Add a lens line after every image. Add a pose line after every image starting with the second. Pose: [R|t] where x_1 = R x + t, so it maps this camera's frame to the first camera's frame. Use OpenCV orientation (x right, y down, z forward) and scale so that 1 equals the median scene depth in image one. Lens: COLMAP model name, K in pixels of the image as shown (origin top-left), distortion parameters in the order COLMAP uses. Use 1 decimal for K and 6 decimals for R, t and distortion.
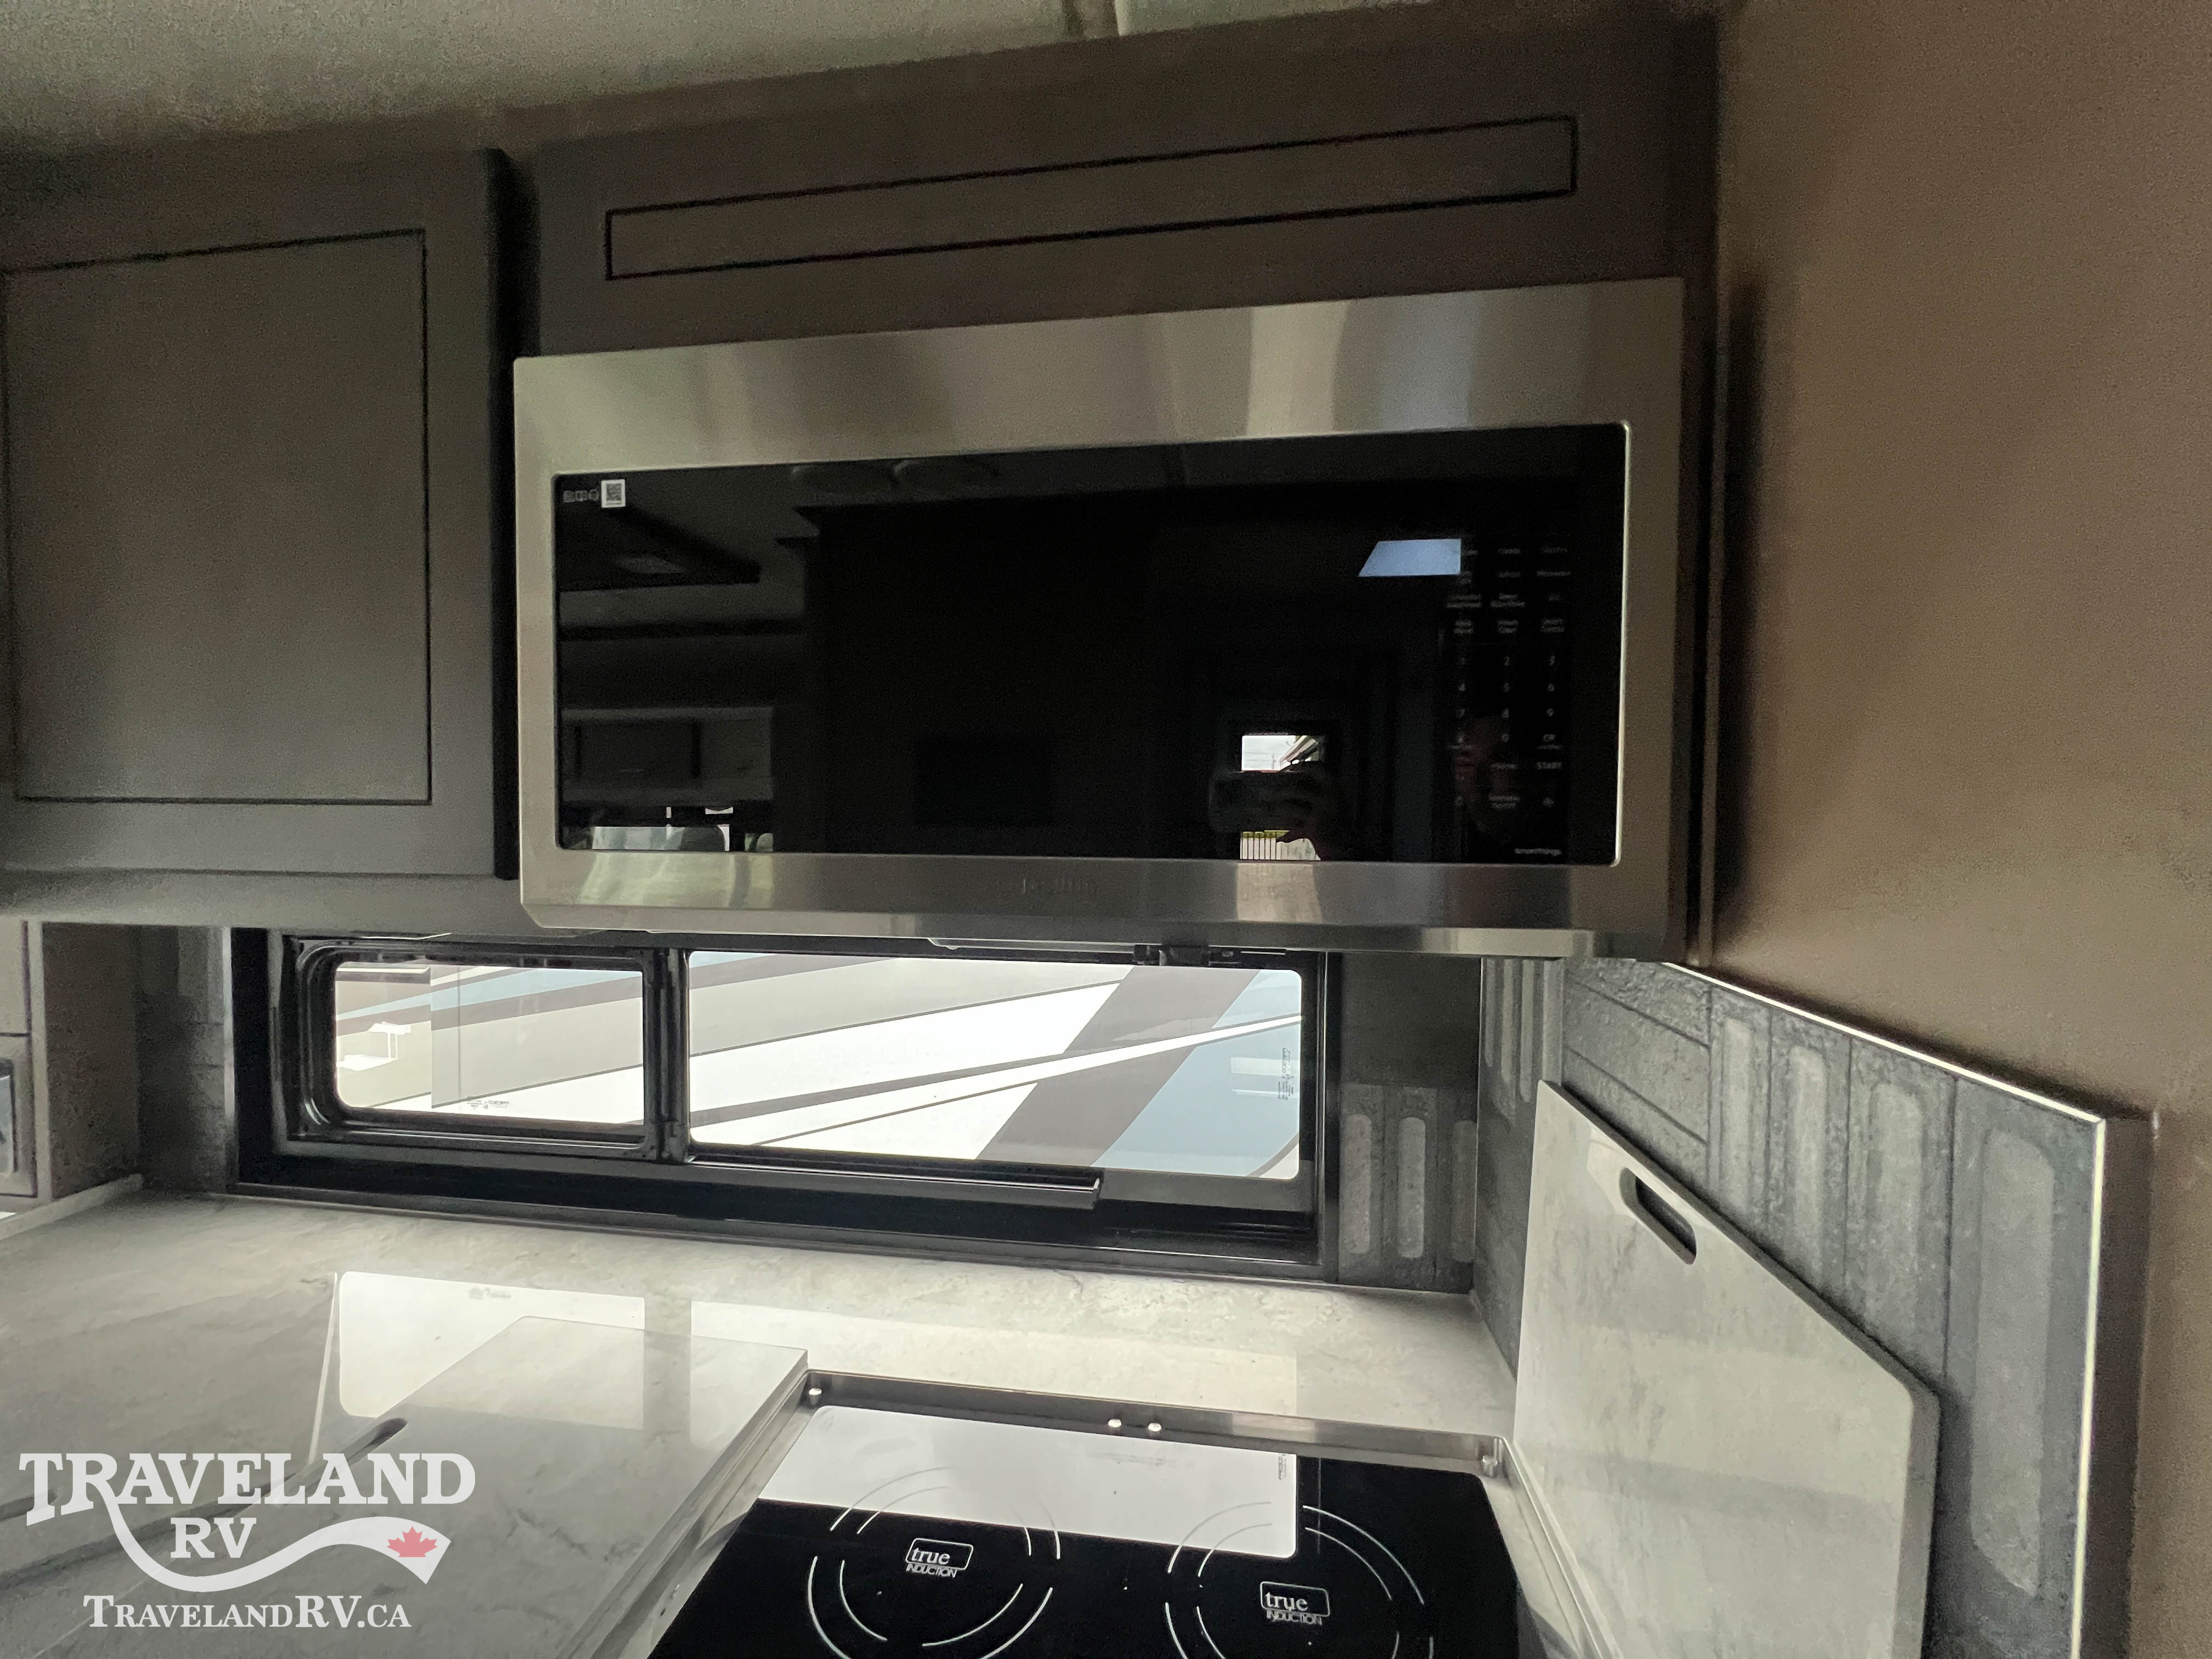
lens RADIAL K [[885.7, 0, 1103.2], [0, 885.7, 830.9], [0, 0, 1]] dist [-0.001111, -0.000274]
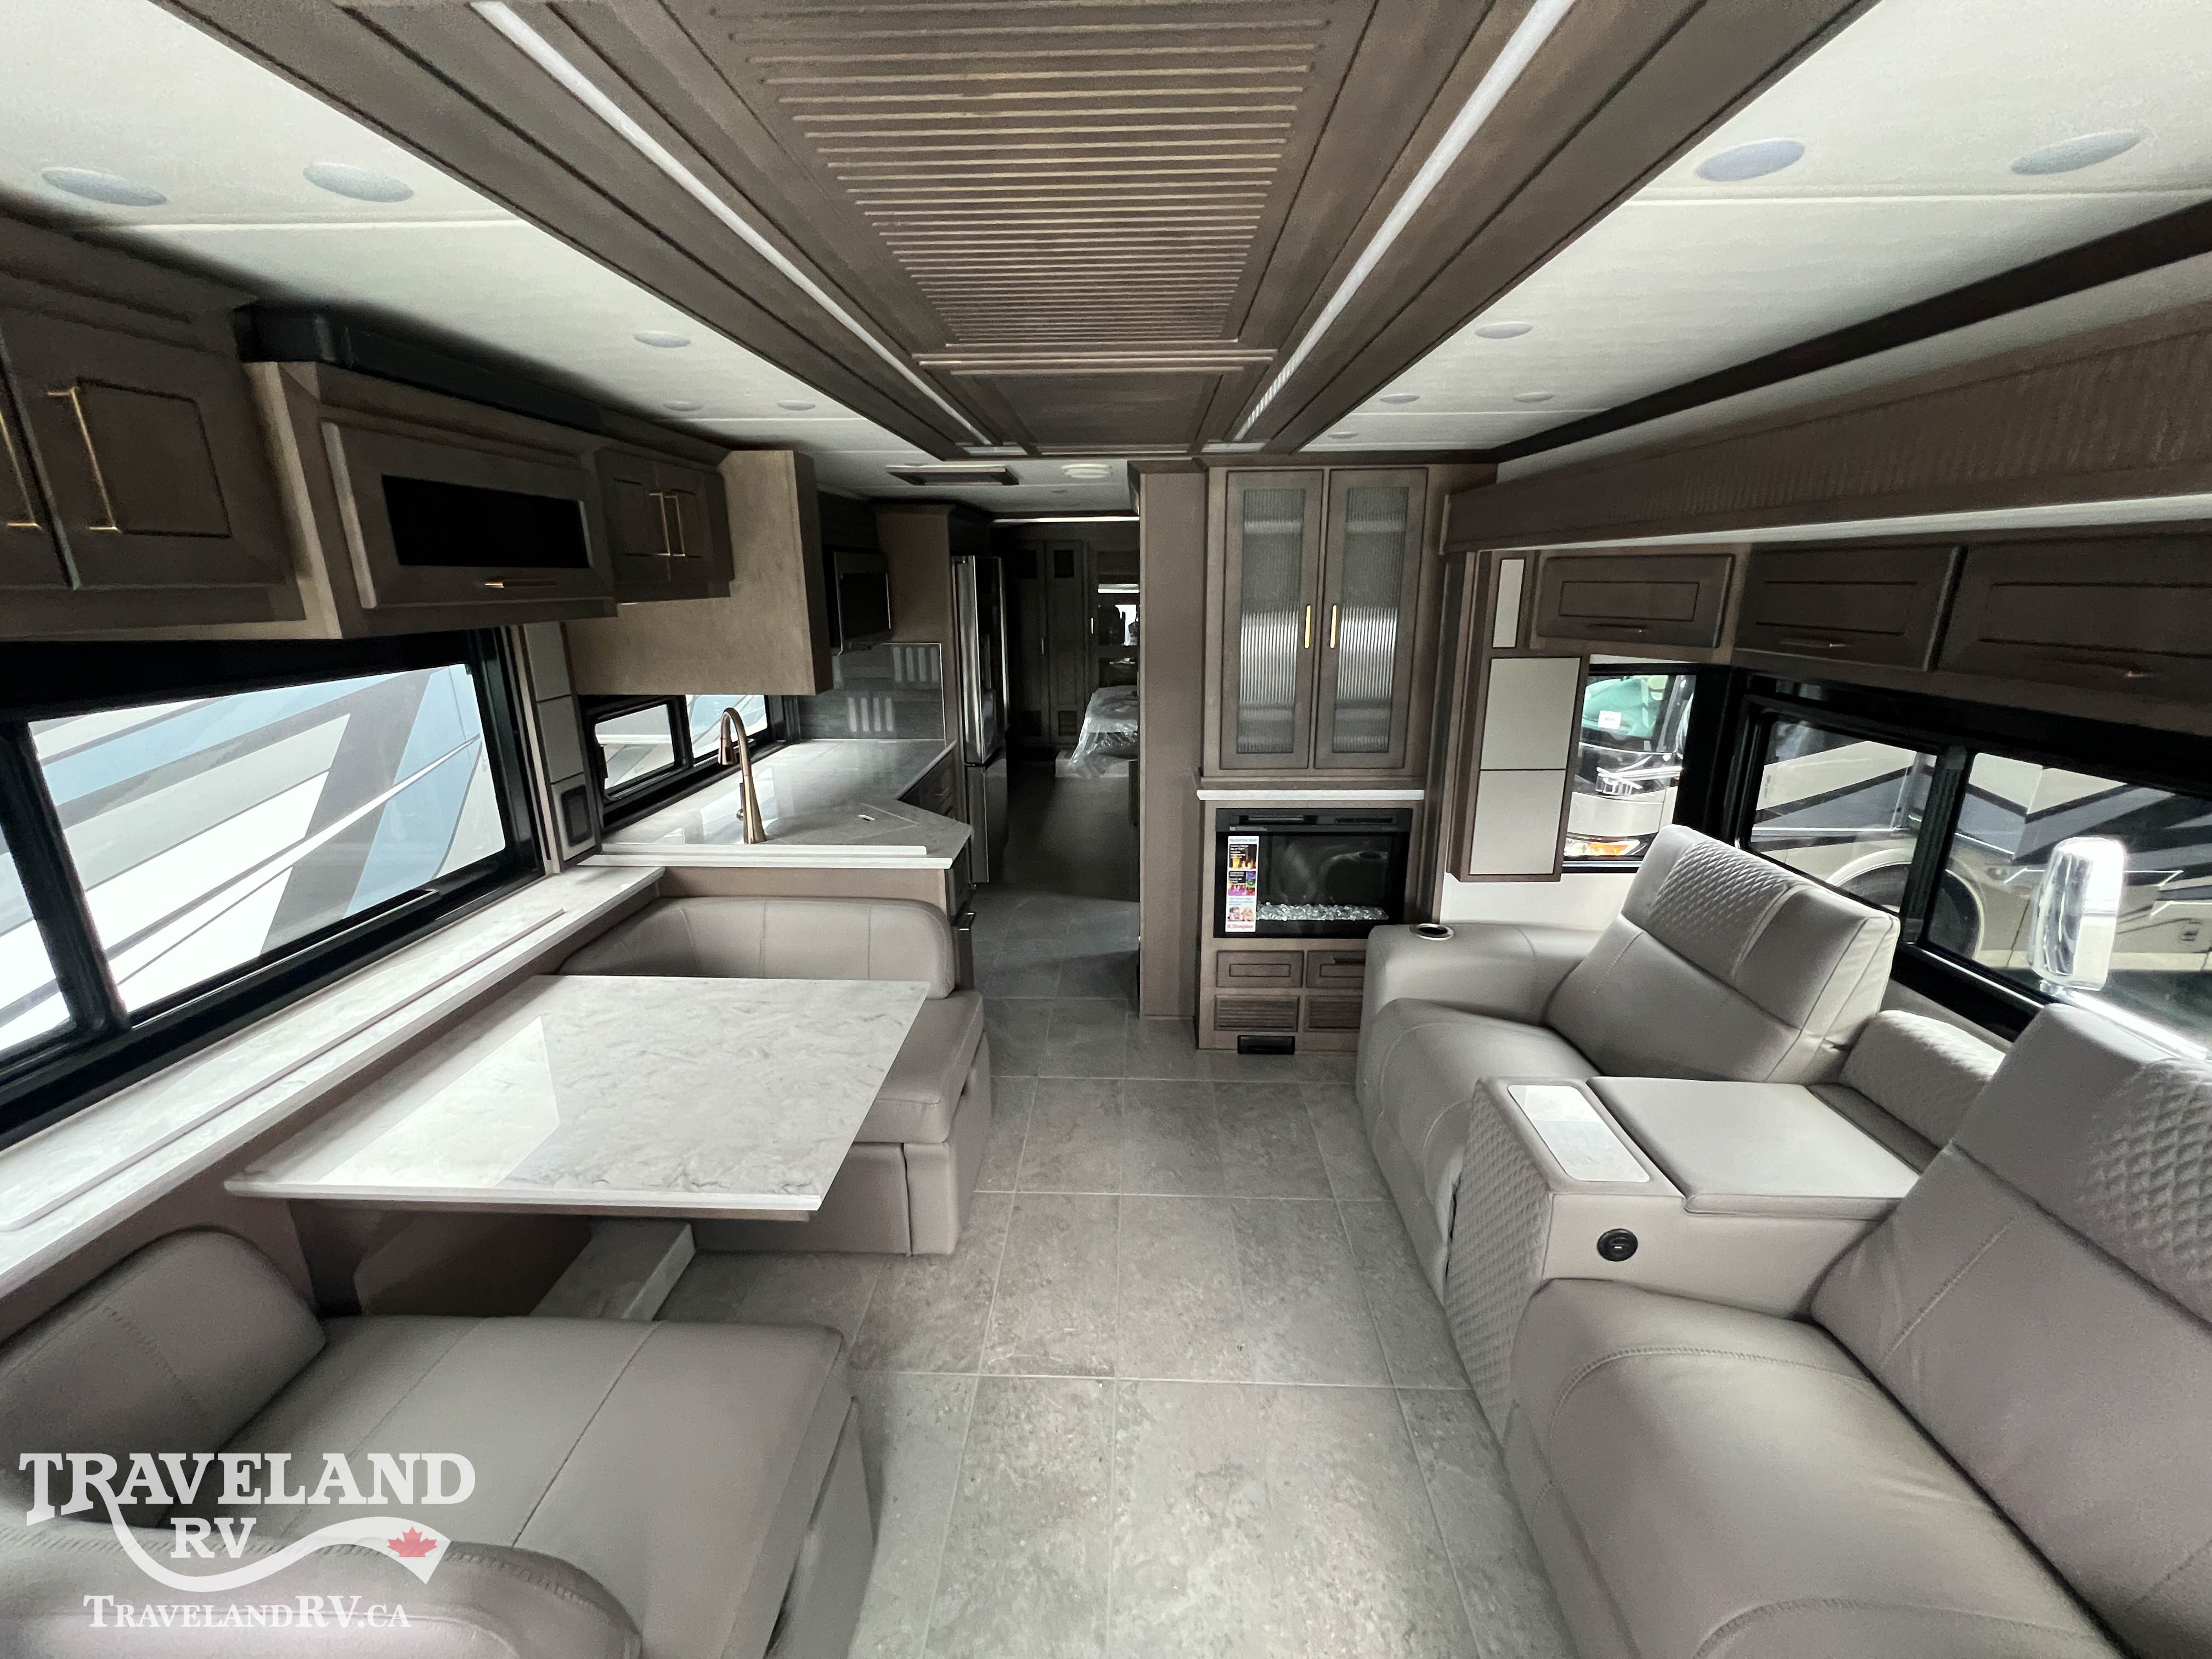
lens RADIAL K [[885.7, 0, 1099.0], [0, 885.7, 825.5], [0, 0, 1]] dist [-0.001111, -0.000274]
pose [[-0.101867, -0.279784, 0.954644, -3.652605], [0.034319, 0.958076, 0.284452, -0.225517], [-0.994206, 0.061738, -0.087994, -0.025176]]
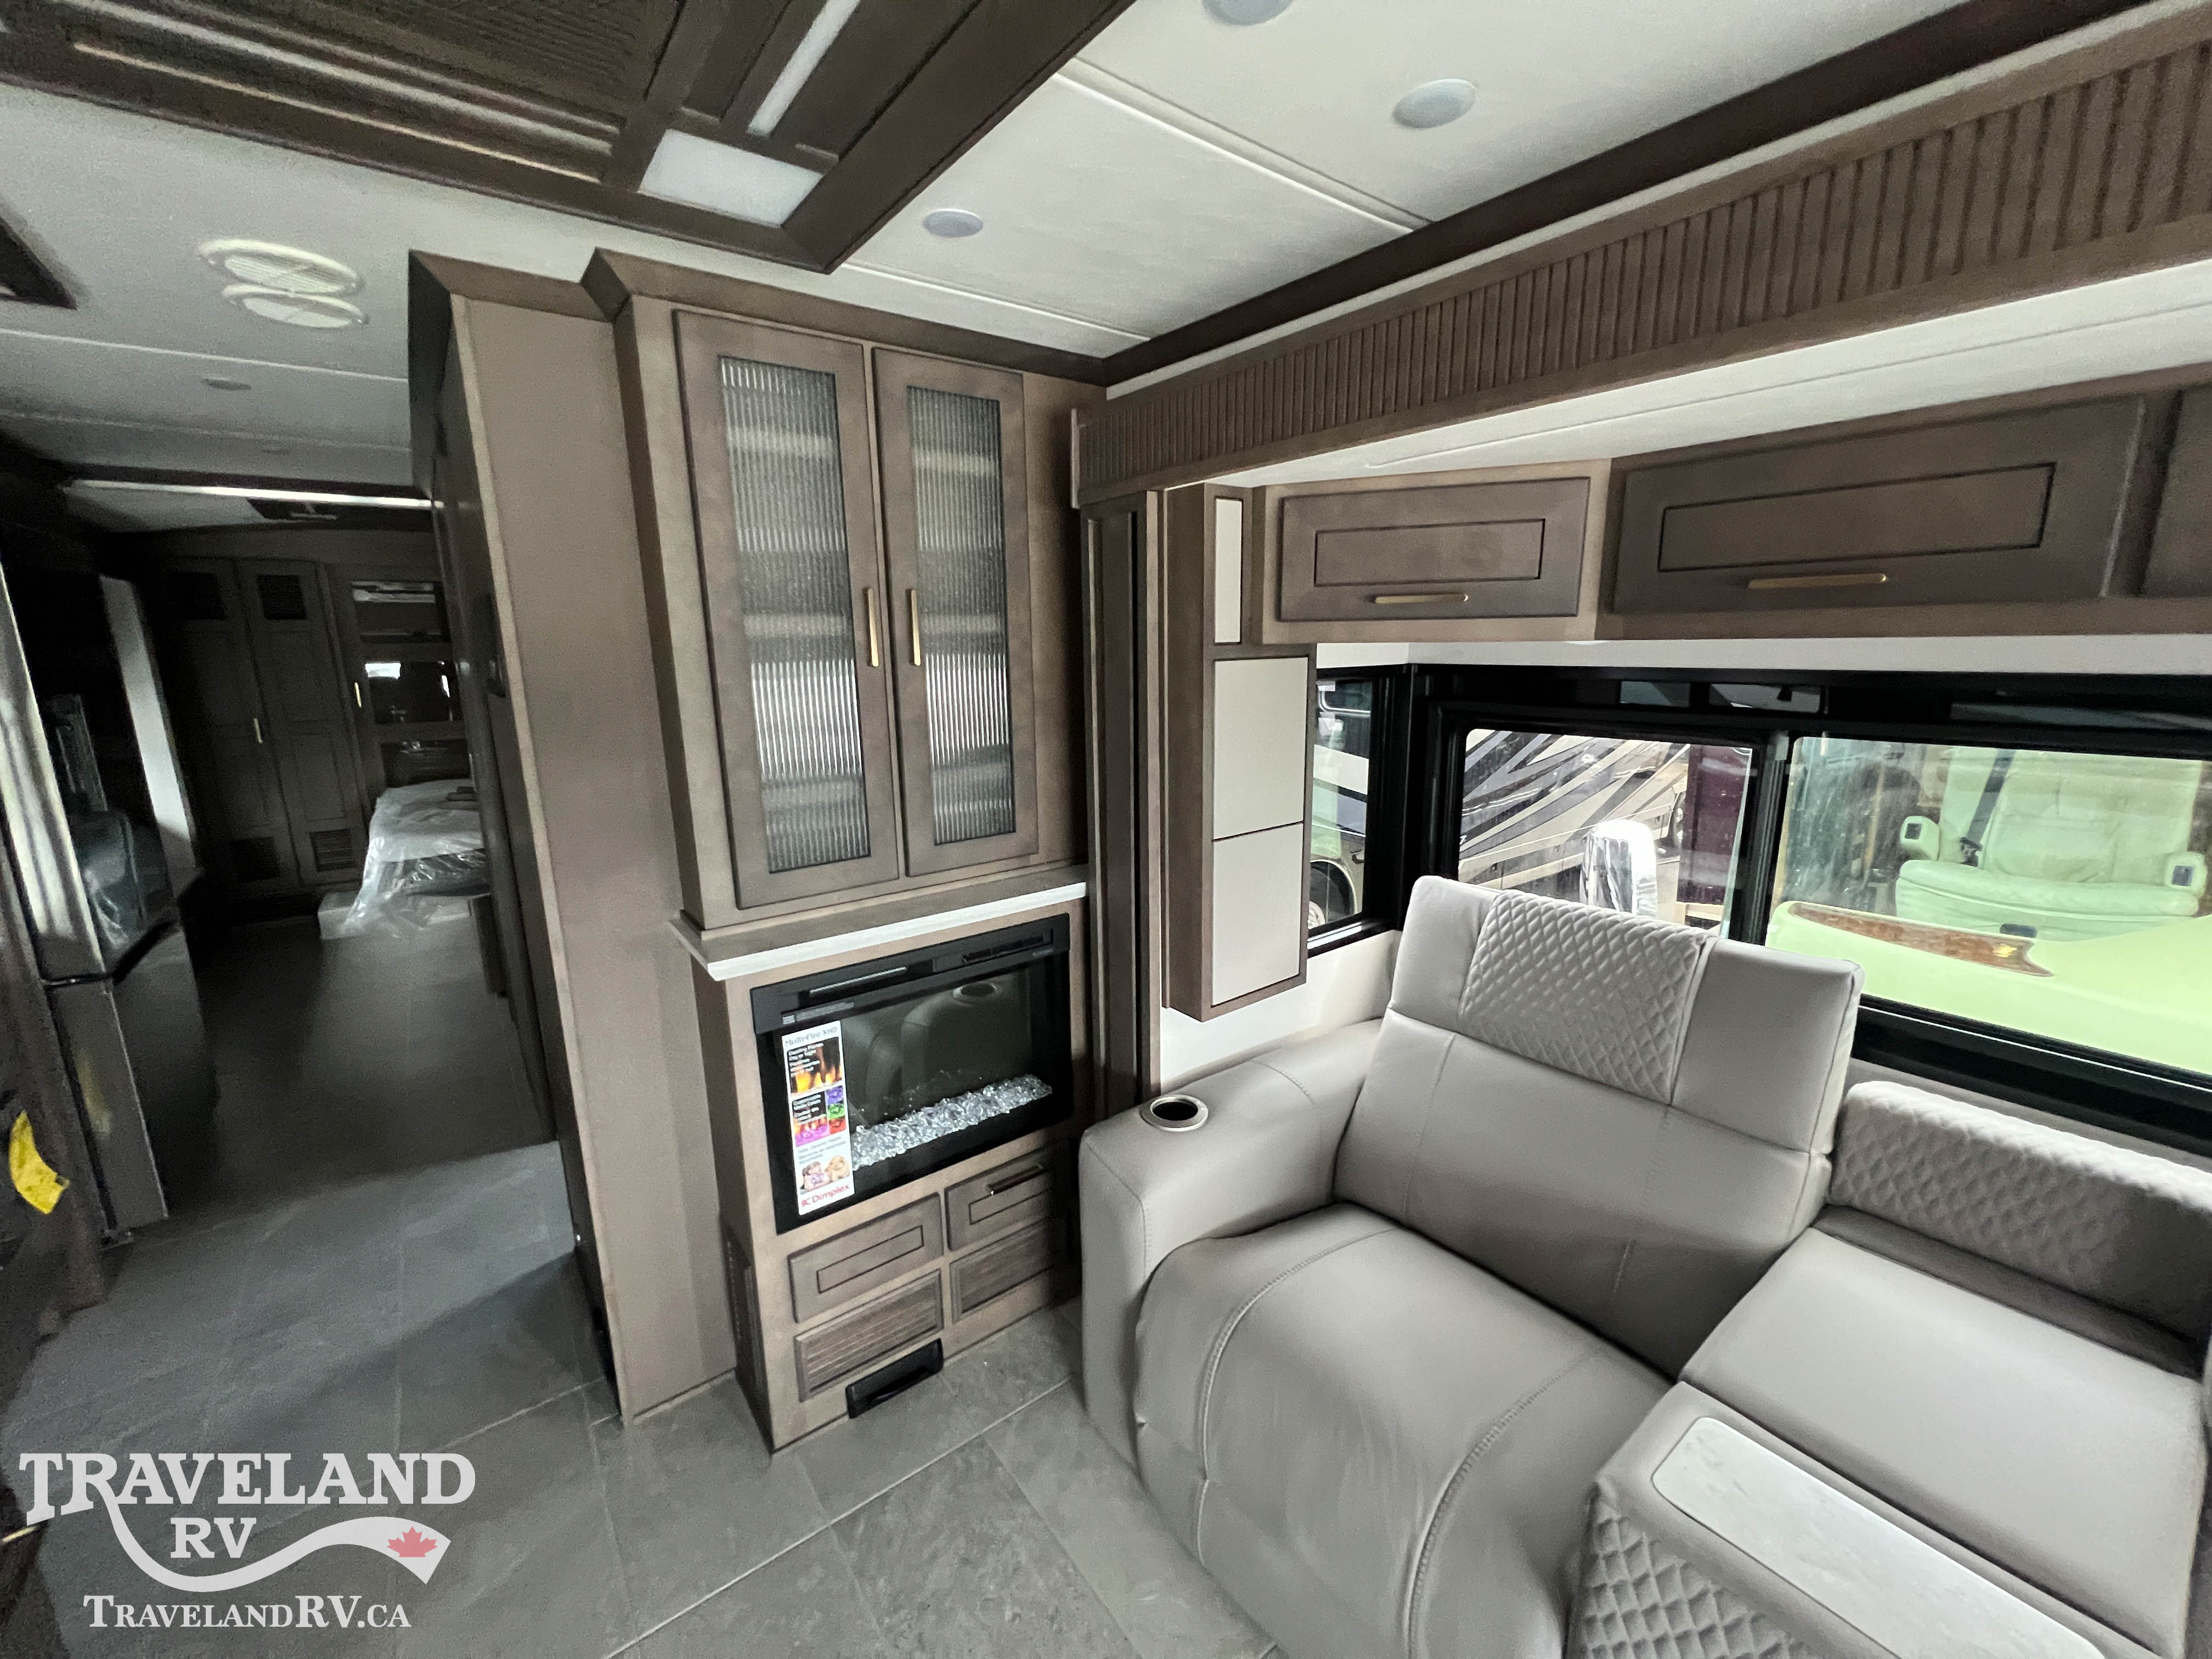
lens RADIAL K [[885.7, 0, 1106.3], [0, 885.7, 825.4], [0, 0, 1]] dist [-0.001111, -0.000274]
pose [[-0.714573, -0.142414, 0.684912, -2.366095], [0.026324, 0.972892, 0.229758, -0.033006], [-0.699065, 0.182208, -0.691453, -0.113931]]
